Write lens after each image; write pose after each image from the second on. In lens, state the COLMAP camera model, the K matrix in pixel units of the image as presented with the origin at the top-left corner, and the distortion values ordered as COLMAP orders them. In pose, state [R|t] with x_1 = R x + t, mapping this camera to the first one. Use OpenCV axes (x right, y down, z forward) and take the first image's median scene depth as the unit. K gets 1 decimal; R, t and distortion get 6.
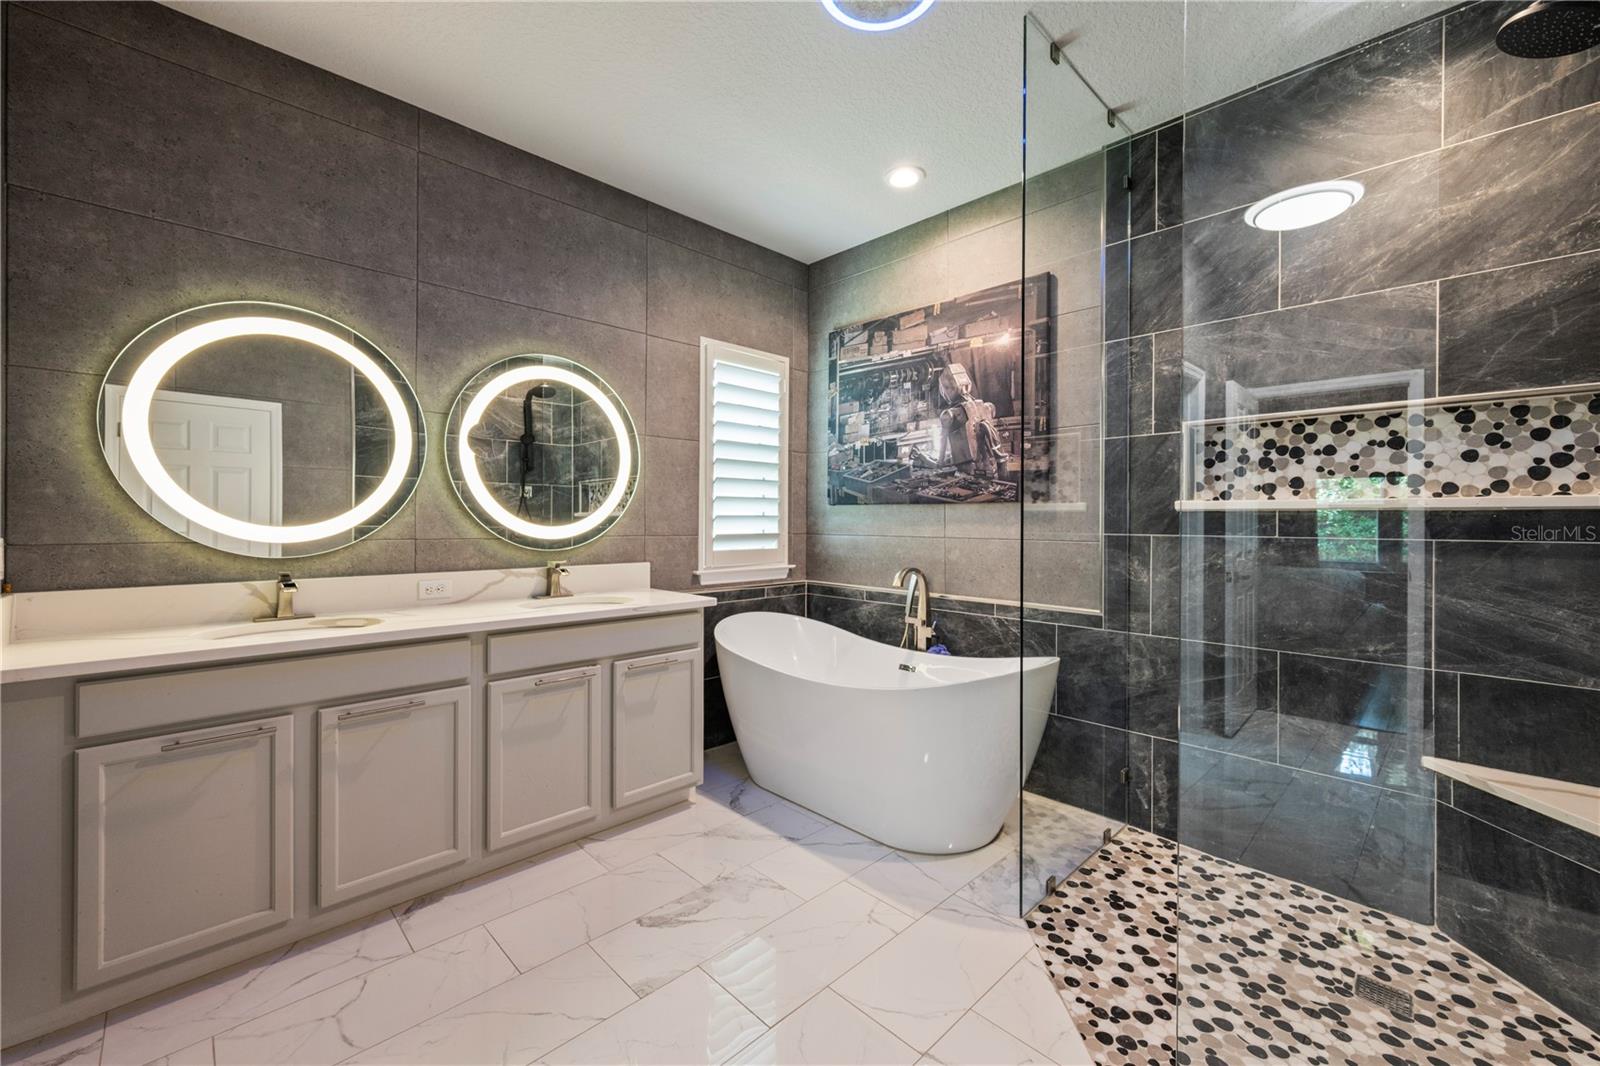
lens RADIAL K [[646.5, 0, 768.1], [0, 646.5, 520.3], [0, 0, 1]] dist [-0.008814, 0.001275]
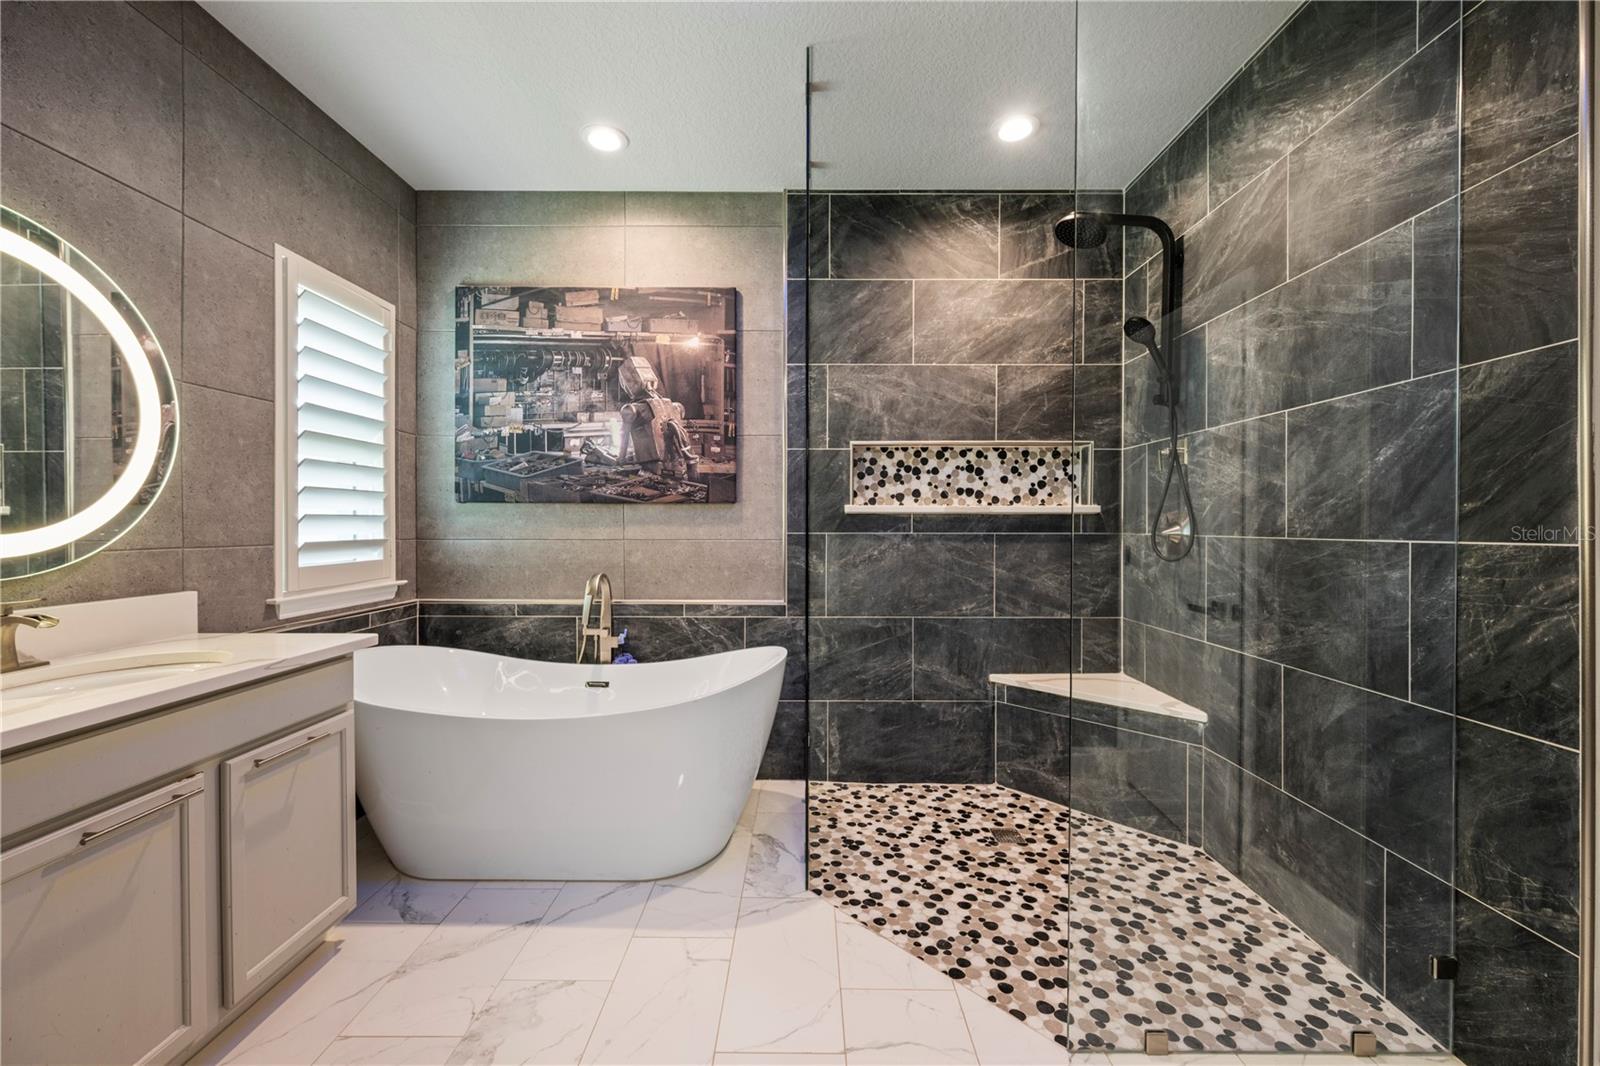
lens RADIAL K [[646.5, 0, 801.6], [0, 646.5, 528.0], [0, 0, 1]] dist [-0.008814, 0.001275]
pose [[0.676546, -0.009602, 0.736337, -0.308350], [0.001793, 0.999934, 0.011391, -0.000357], [-0.736398, -0.006386, 0.676519, 0.215642]]
